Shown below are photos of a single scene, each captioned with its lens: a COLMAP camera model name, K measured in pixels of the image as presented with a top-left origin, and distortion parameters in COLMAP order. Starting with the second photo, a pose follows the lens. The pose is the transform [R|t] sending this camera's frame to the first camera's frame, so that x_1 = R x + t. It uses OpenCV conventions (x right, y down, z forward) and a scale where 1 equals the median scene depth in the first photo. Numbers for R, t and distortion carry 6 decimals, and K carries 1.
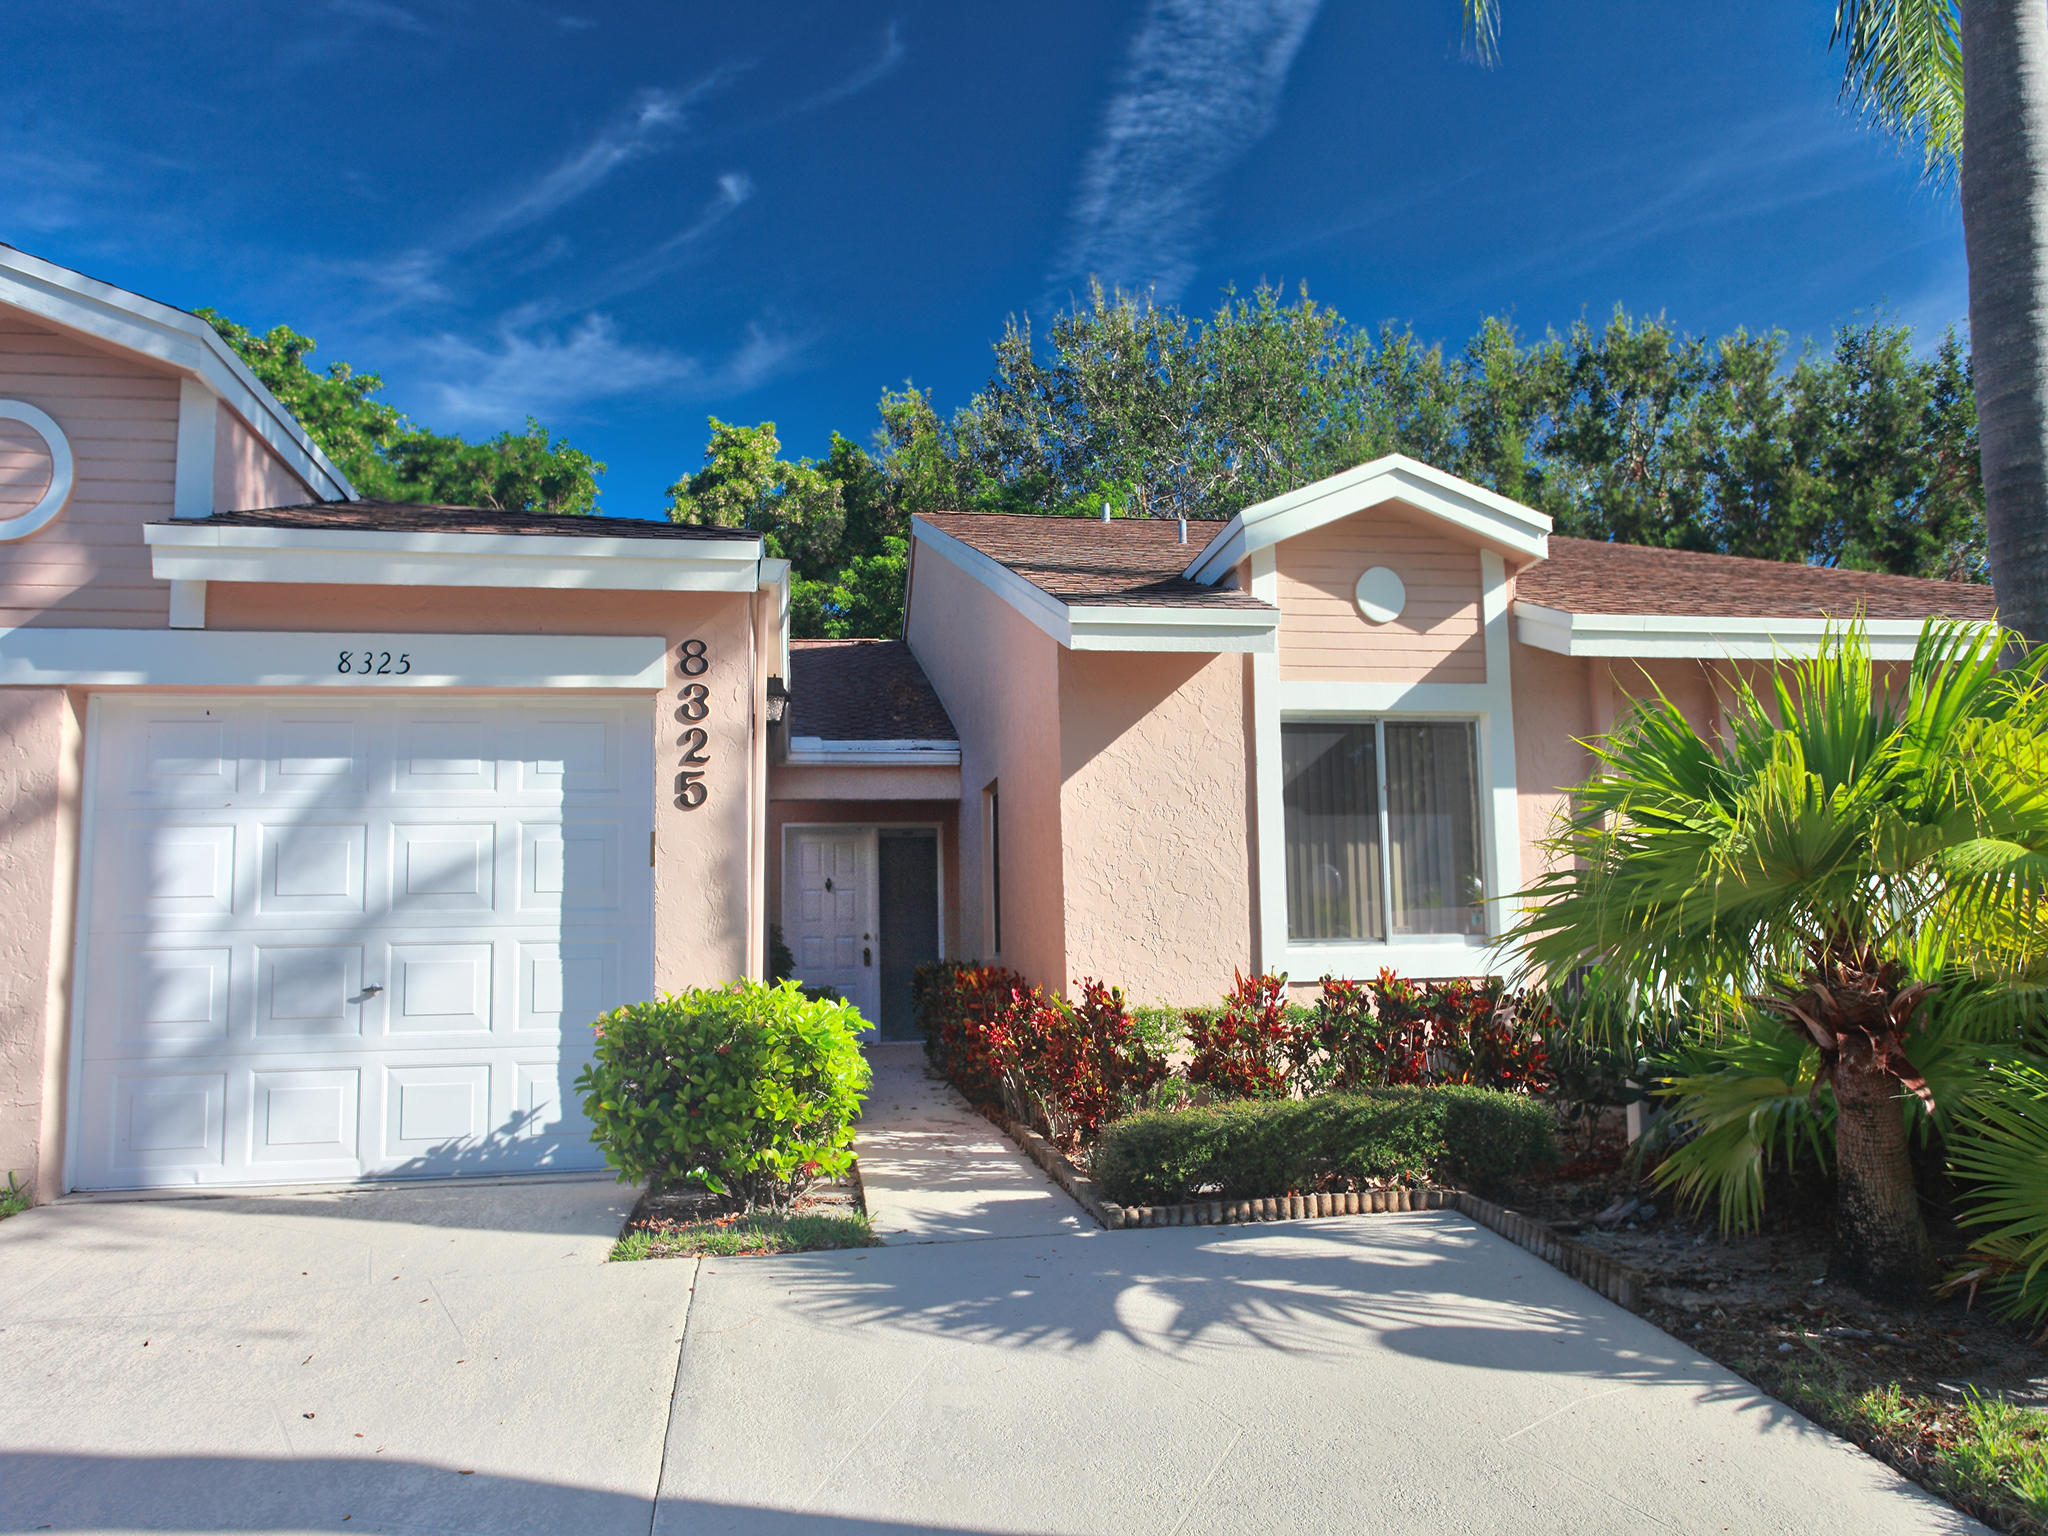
lens RADIAL K [[1507.3, 0, 1121.4], [0, 1507.3, 775.1], [0, 0, 1]] dist [-0.029468, -0.004290]
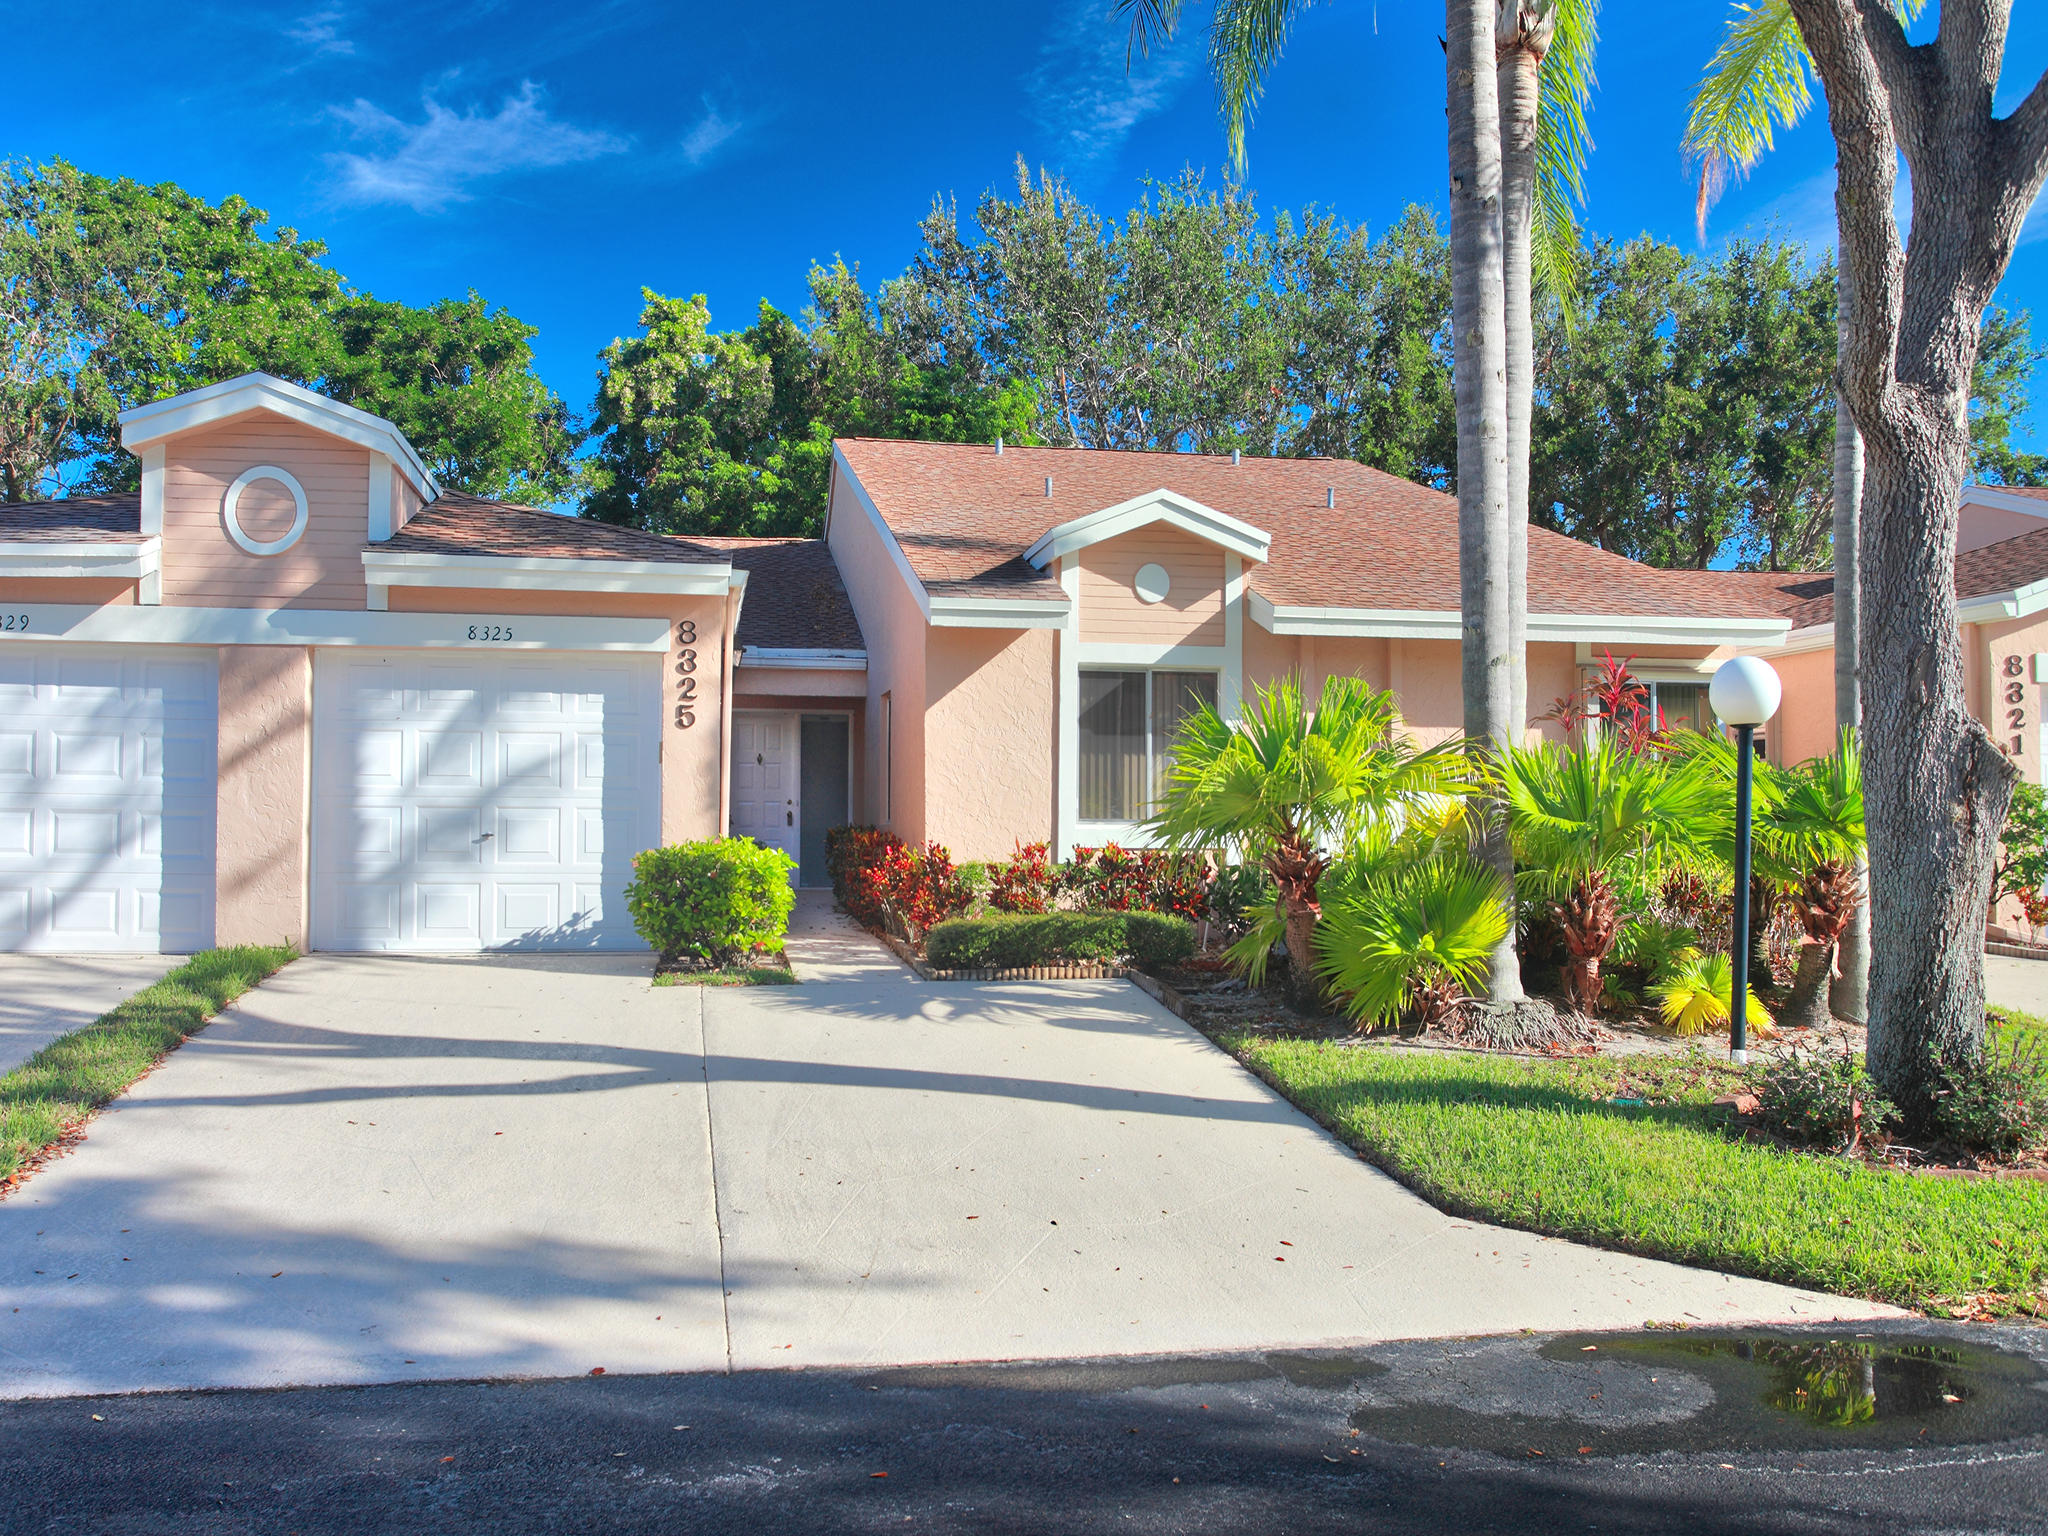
lens RADIAL K [[1504.2, 0, 1021.2], [0, 1504.2, 766.4], [0, 0, 1]] dist [-0.033330, 0.004275]
pose [[0.999502, 0.029185, -0.012031, 0.071996], [-0.028068, 0.996035, 0.084417, -0.065480], [0.014447, -0.084038, 0.996358, -0.467661]]
